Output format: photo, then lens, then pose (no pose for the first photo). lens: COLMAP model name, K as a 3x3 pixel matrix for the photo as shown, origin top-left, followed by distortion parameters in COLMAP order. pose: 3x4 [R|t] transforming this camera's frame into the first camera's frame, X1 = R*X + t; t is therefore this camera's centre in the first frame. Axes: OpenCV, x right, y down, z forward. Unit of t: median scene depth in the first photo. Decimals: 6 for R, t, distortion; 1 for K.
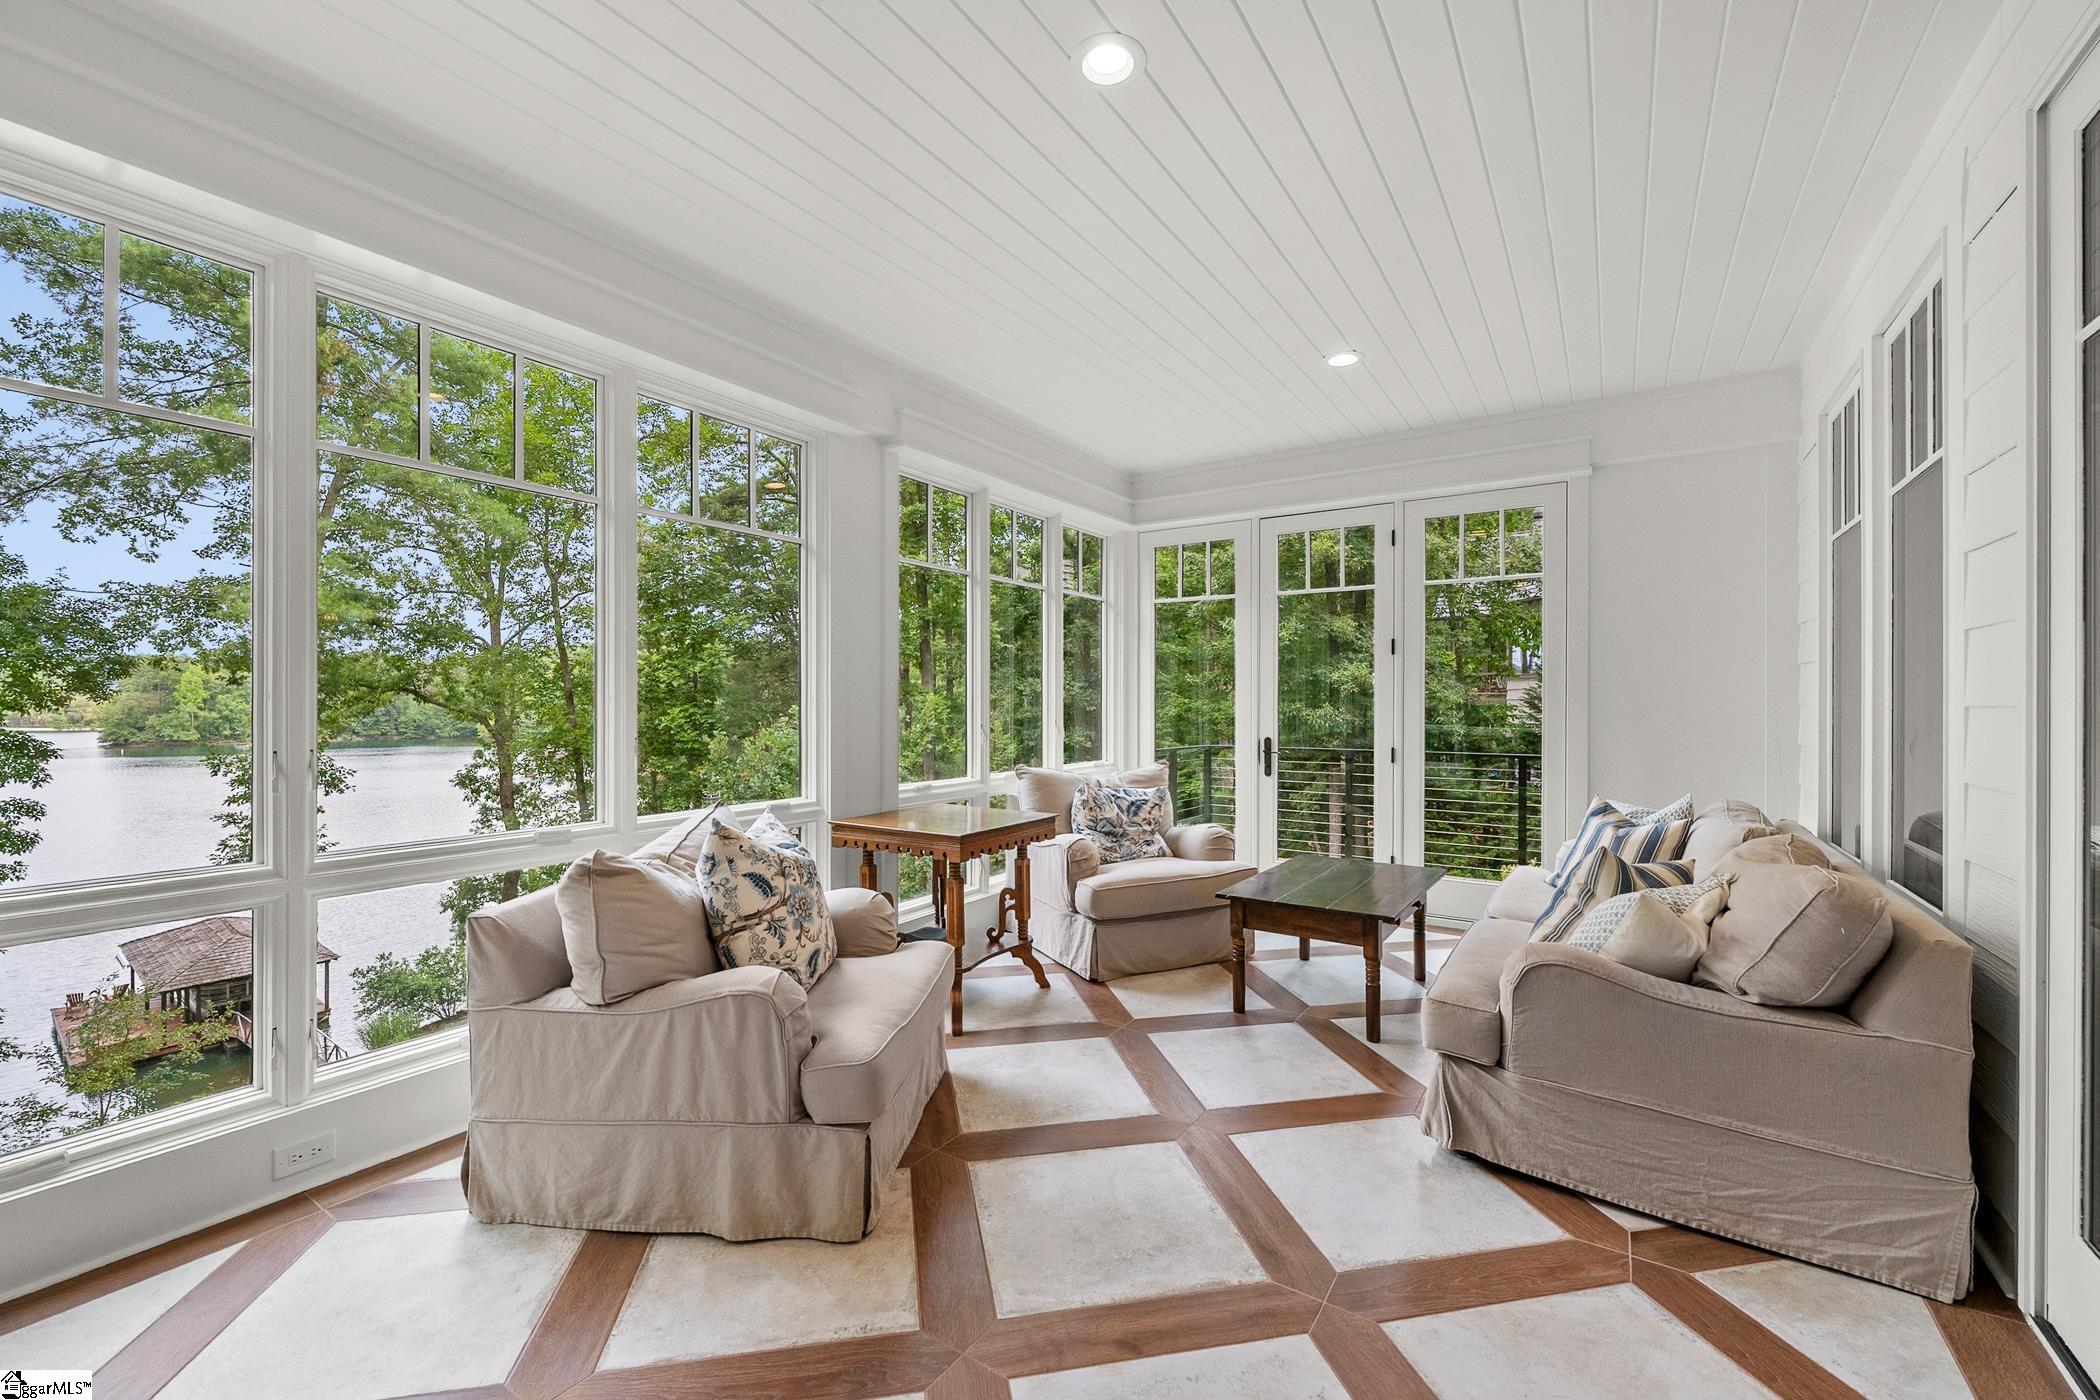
lens RADIAL K [[829.1, 0, 1056.7], [0, 829.1, 700.5], [0, 0, 1]] dist [-0.001891, 0.000041]
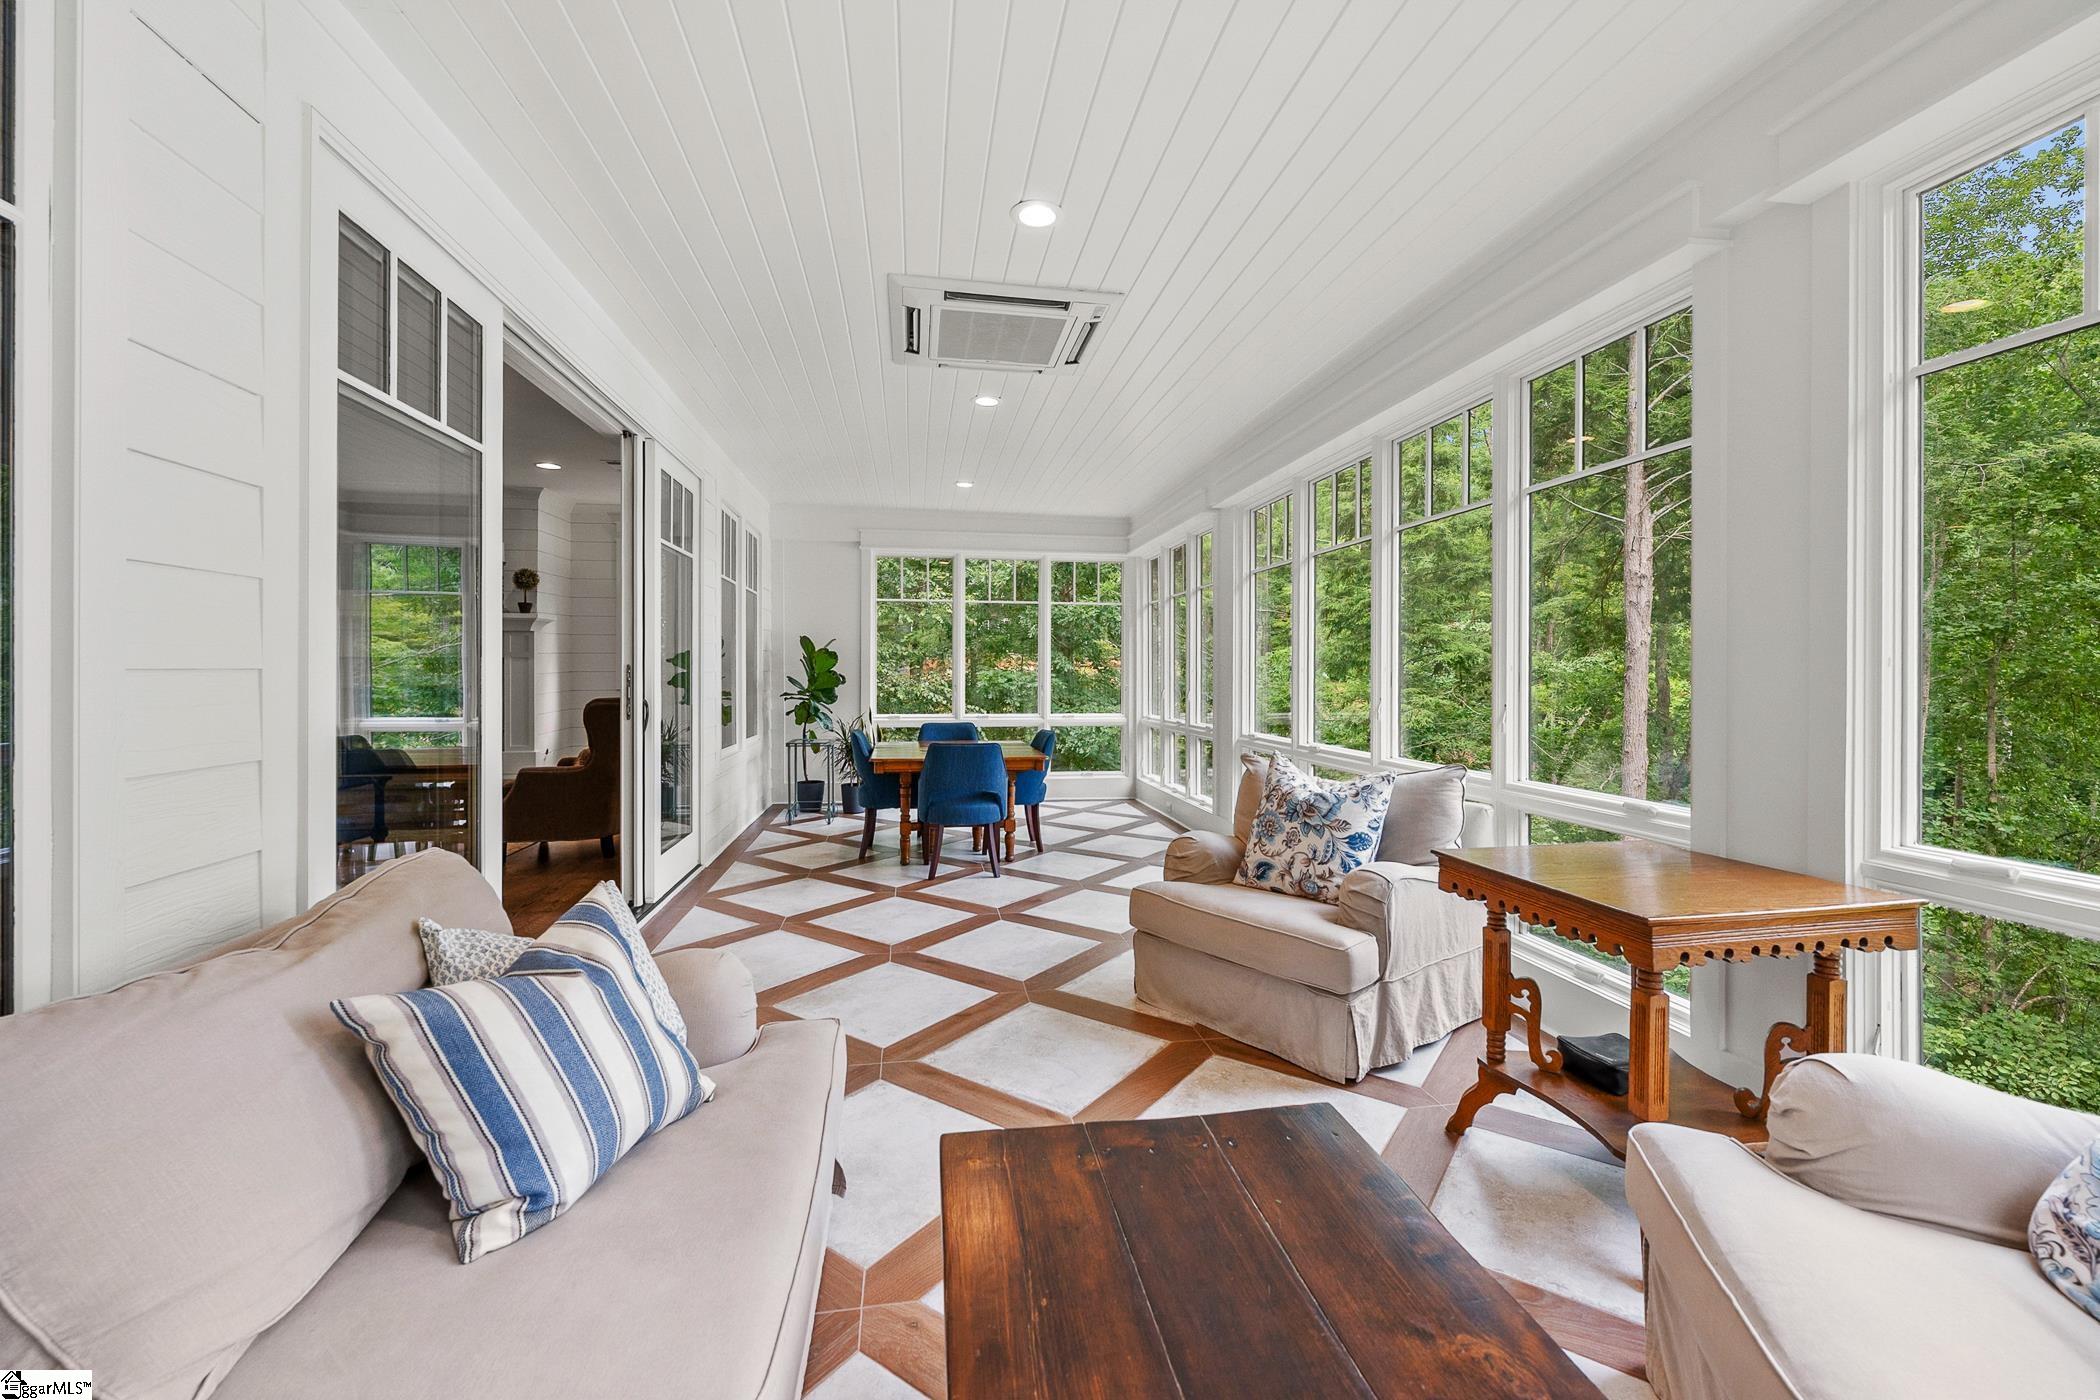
lens RADIAL K [[829.1, 0, 1055.1], [0, 829.1, 682.8], [0, 0, 1]] dist [-0.001891, 0.000041]
pose [[-0.731338, -0.005165, -0.681996, 0.978324], [-0.002597, 0.999985, -0.004789, 0.029171], [0.682010, -0.001731, -0.731340, 2.017270]]
